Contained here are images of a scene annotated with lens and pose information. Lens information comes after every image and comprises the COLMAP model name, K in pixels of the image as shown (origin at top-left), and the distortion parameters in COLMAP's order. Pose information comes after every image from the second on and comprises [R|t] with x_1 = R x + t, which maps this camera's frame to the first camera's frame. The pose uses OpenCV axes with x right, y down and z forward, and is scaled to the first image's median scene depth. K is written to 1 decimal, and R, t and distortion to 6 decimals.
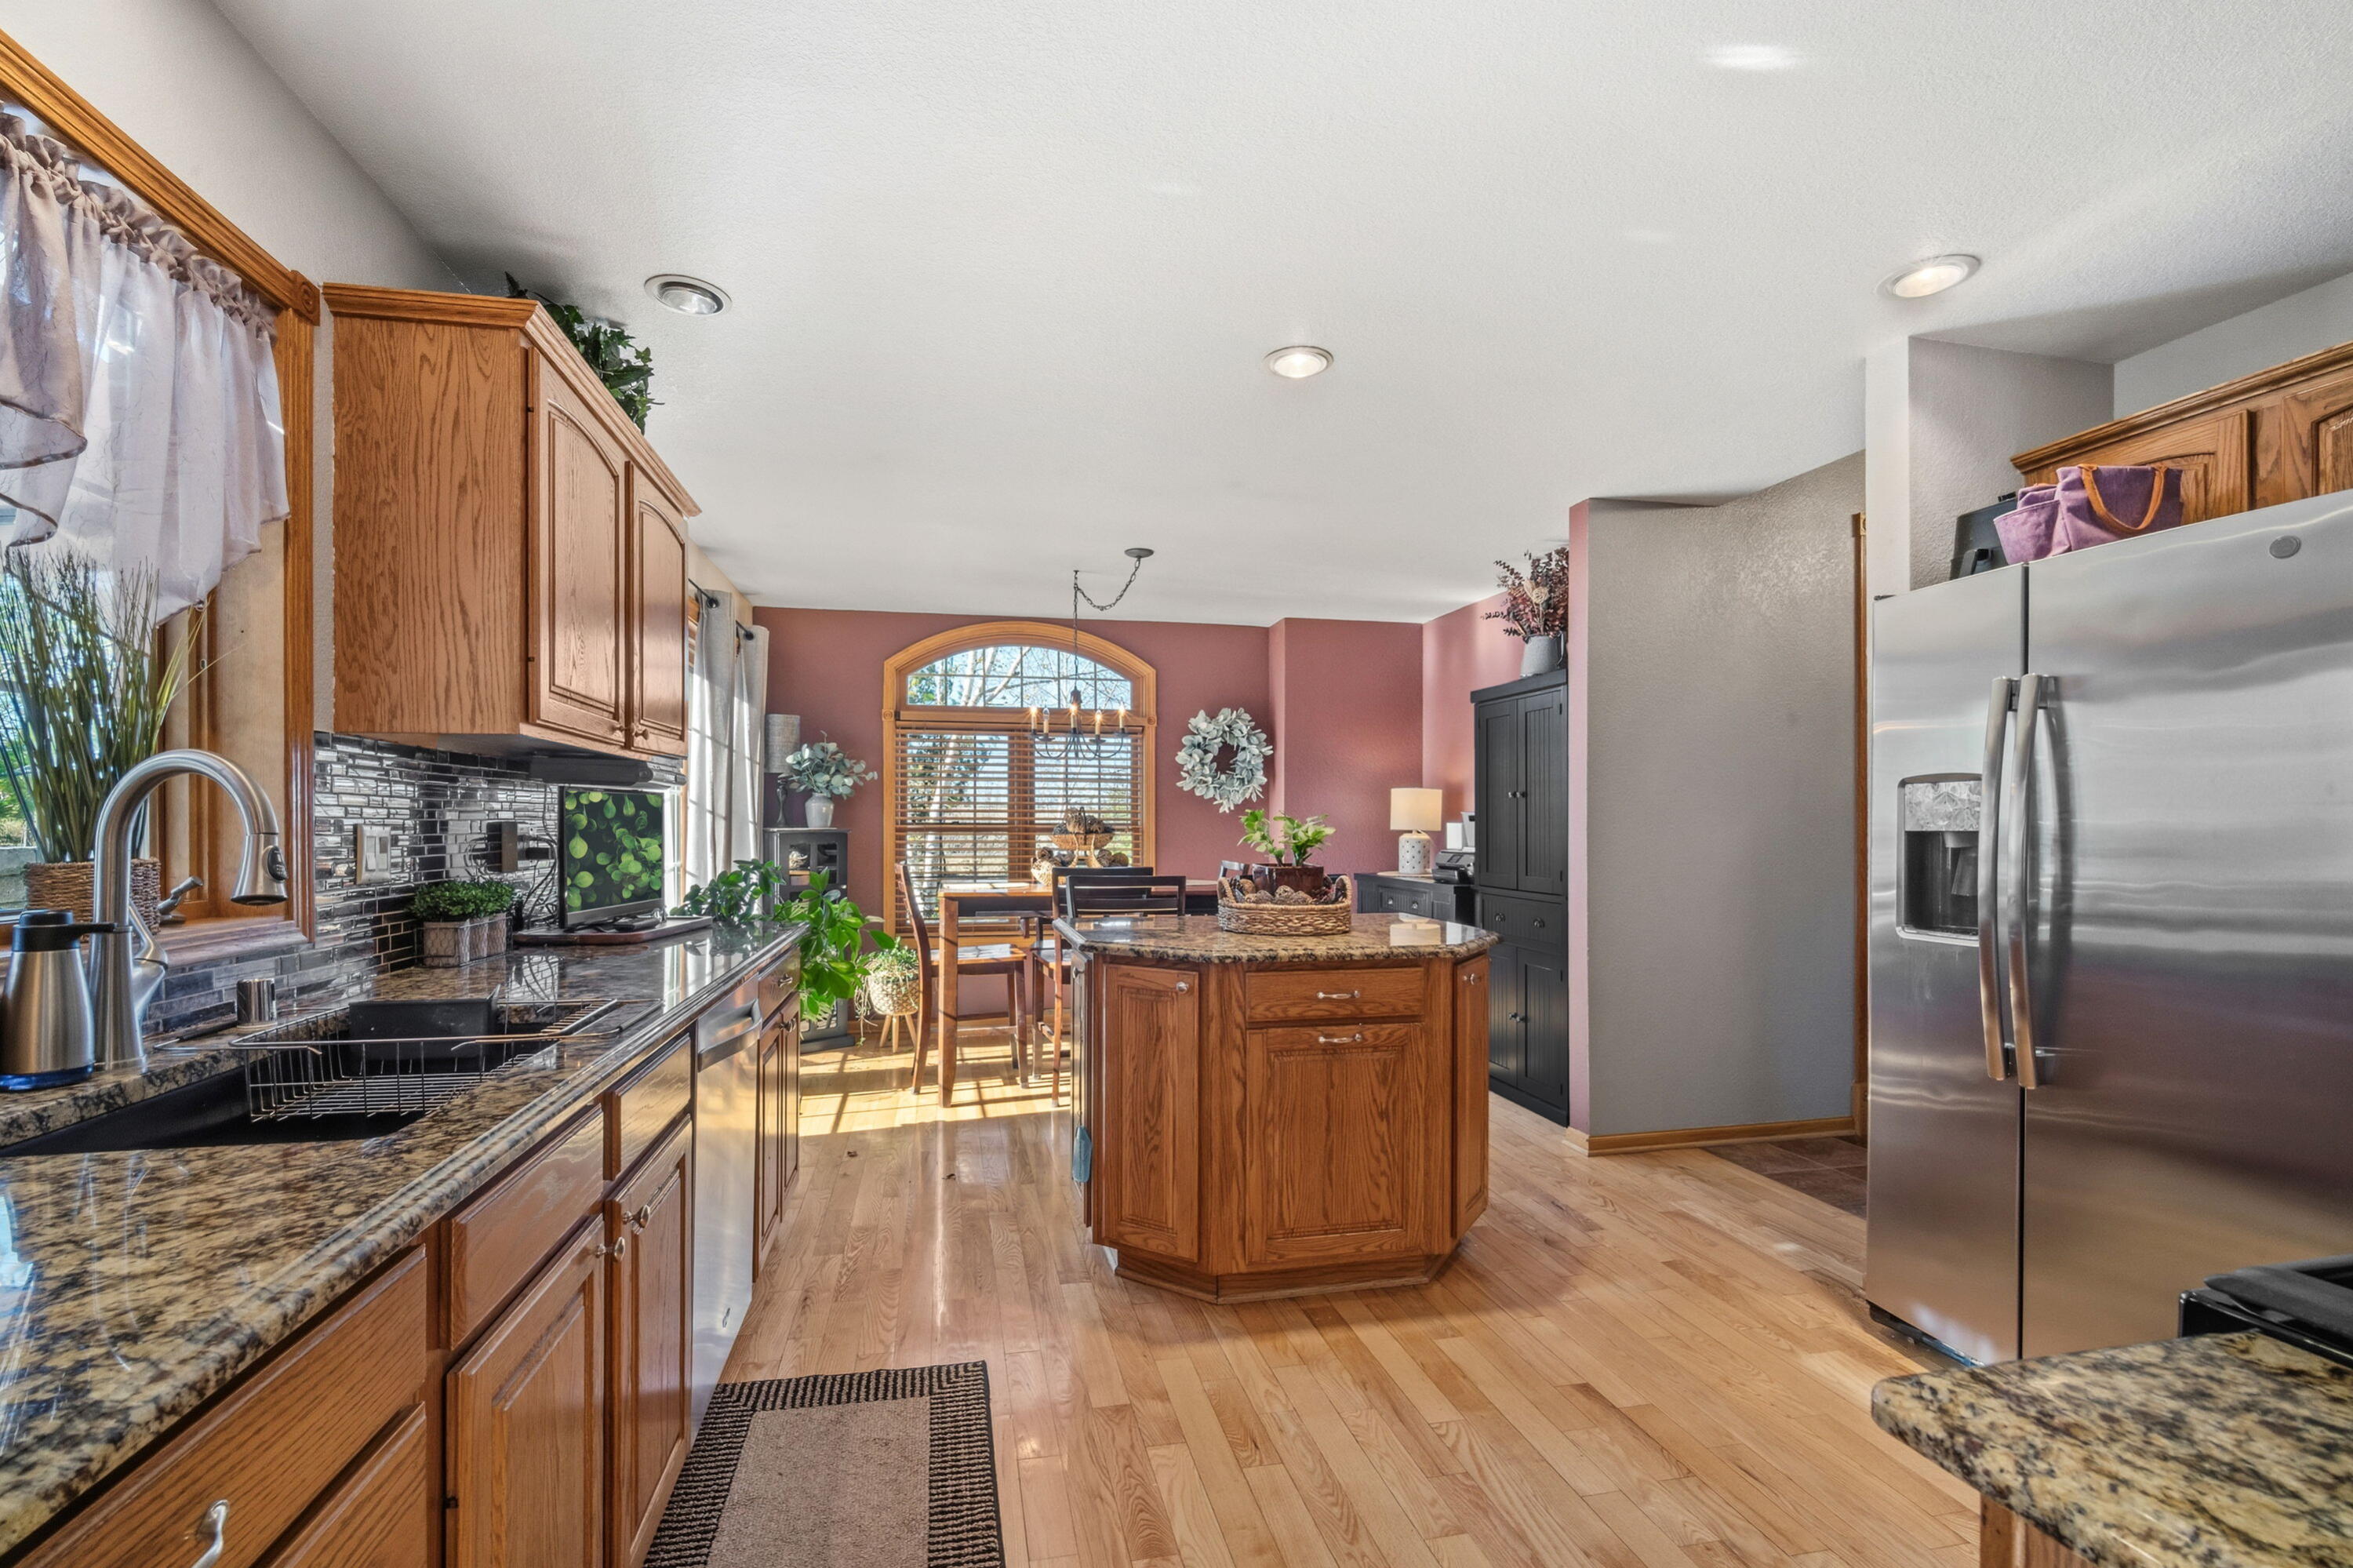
lens RADIAL K [[1024.8, 0, 1173.6], [0, 1024.8, 822.8], [0, 0, 1]] dist [0.000251, 0.000222]
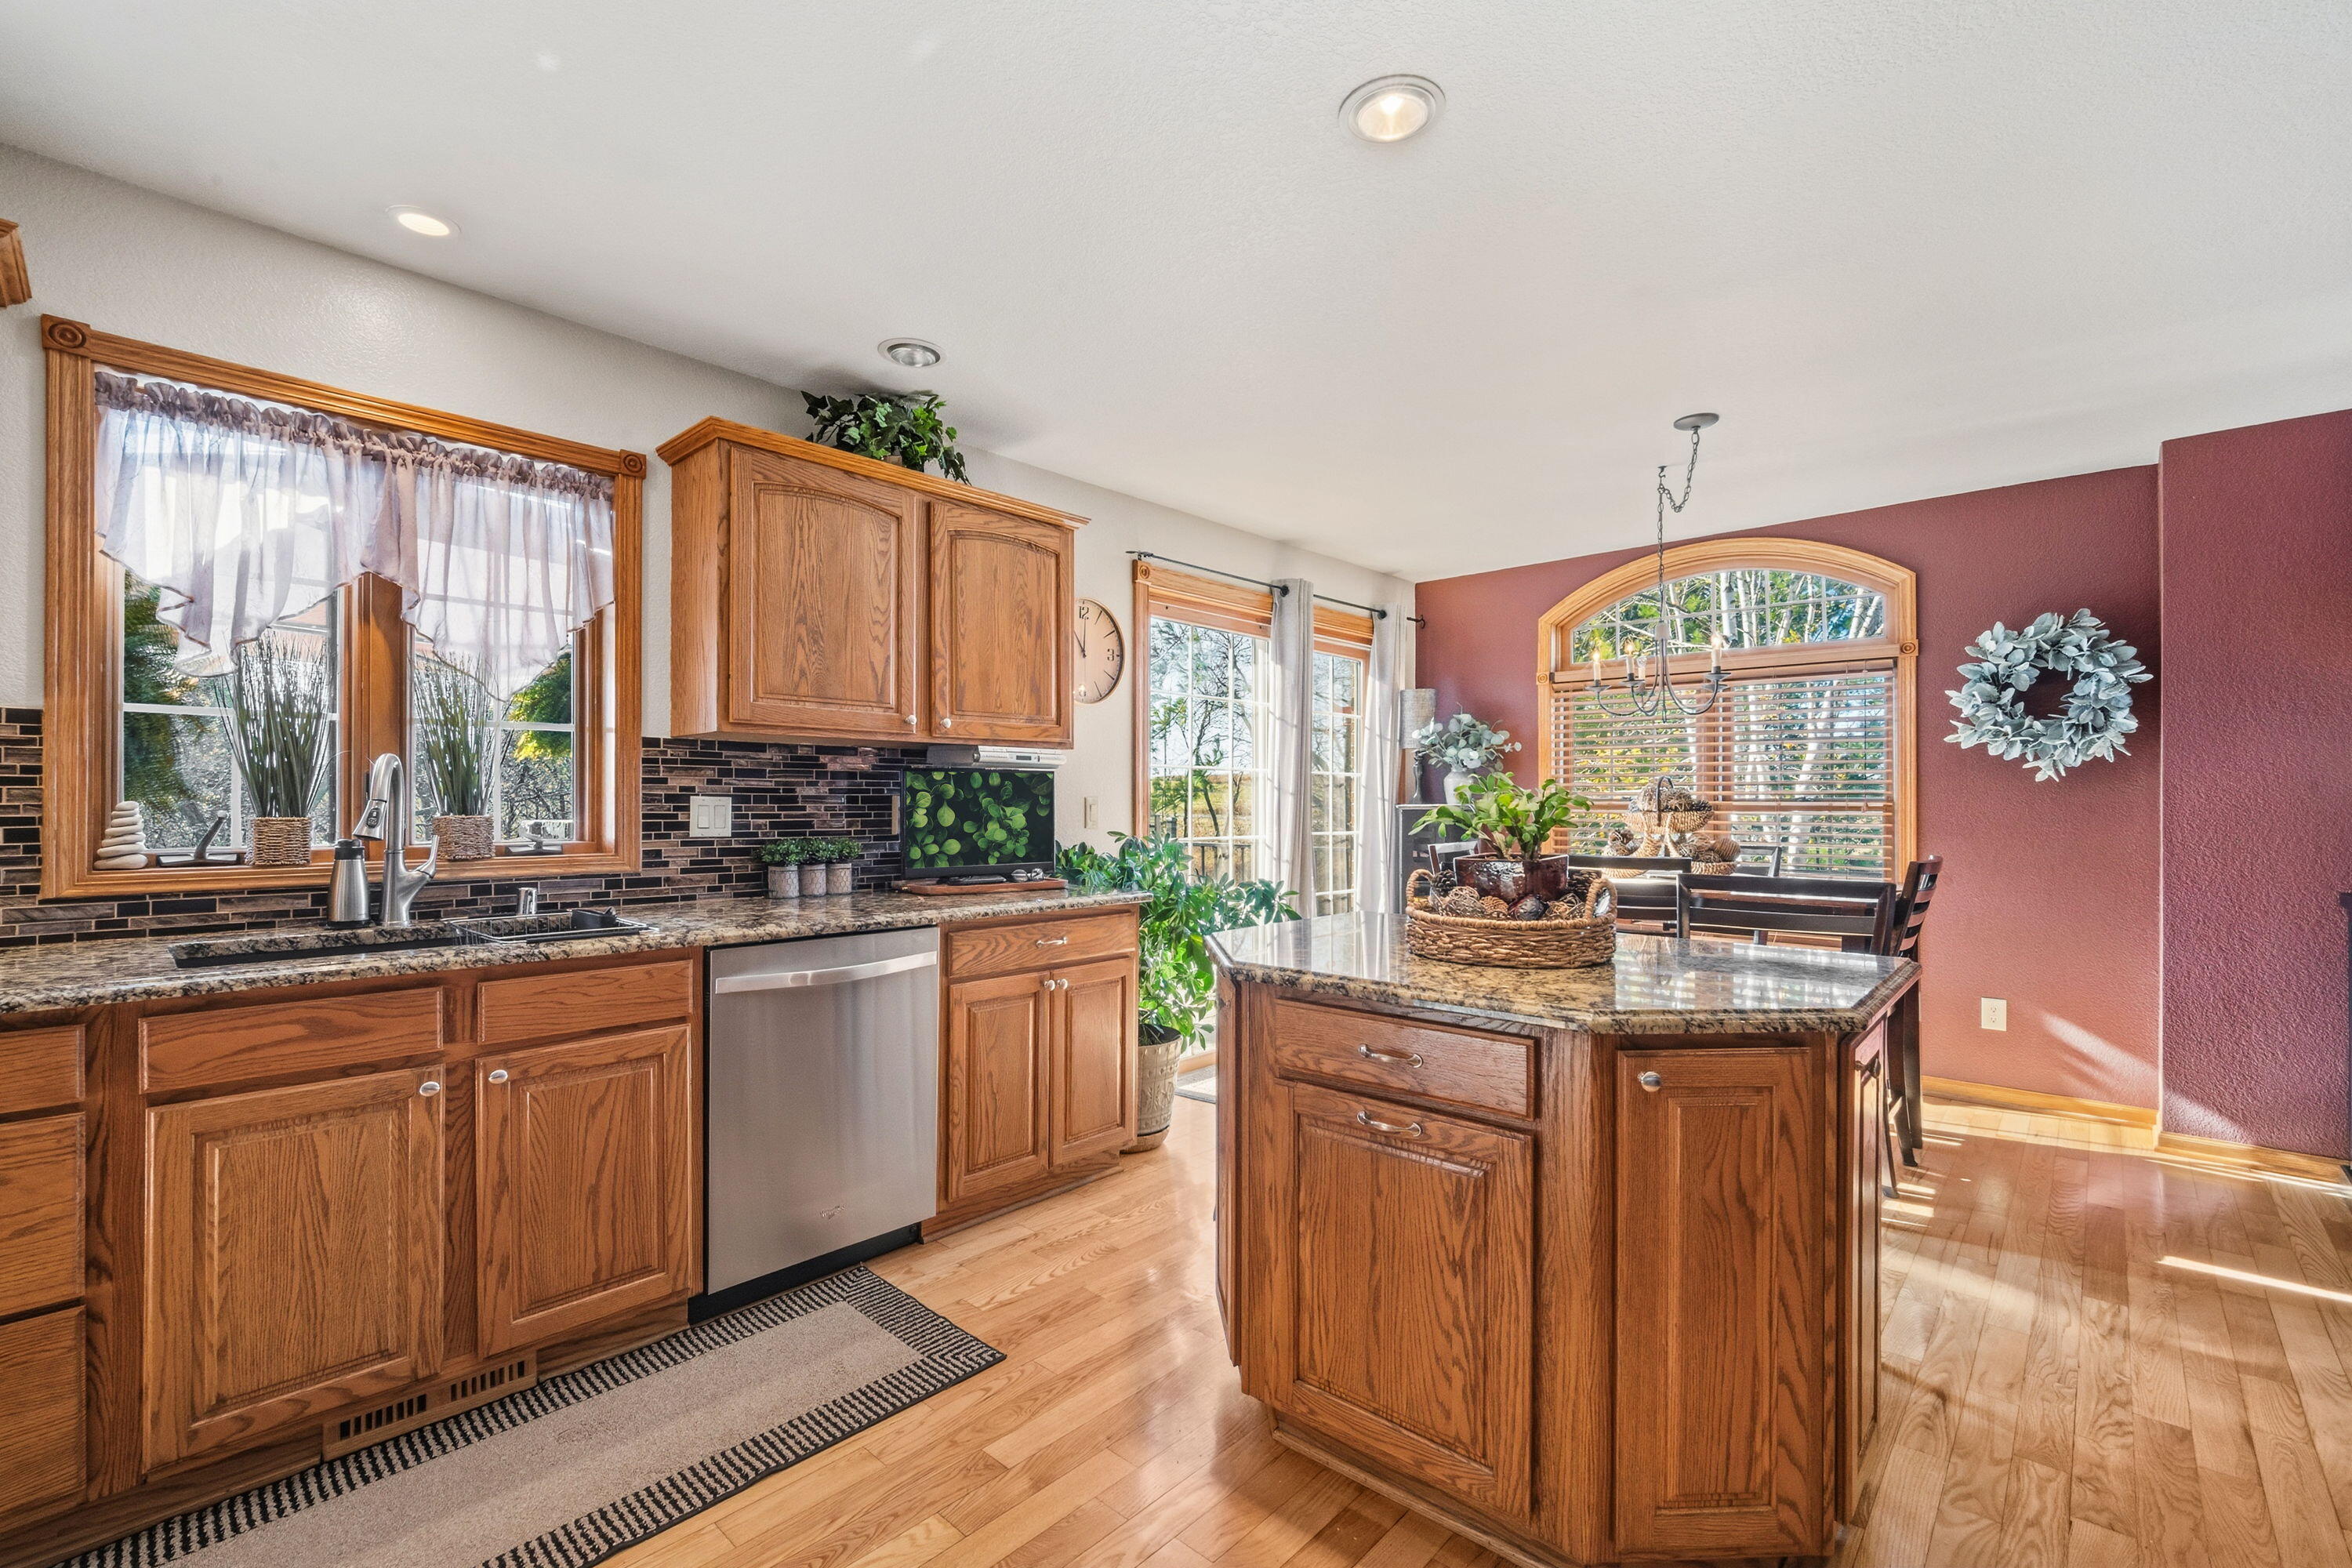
lens RADIAL K [[1024.1, 0, 1173.9], [0, 1024.1, 801.7], [0, 0, 1]] dist [-0.000560, -0.000002]
pose [[0.575079, -0.000977, -0.818097, 0.318384], [0.000228, 0.999999, -0.001034, 0.003783], [0.818098, 0.000408, 0.575079, 0.266451]]
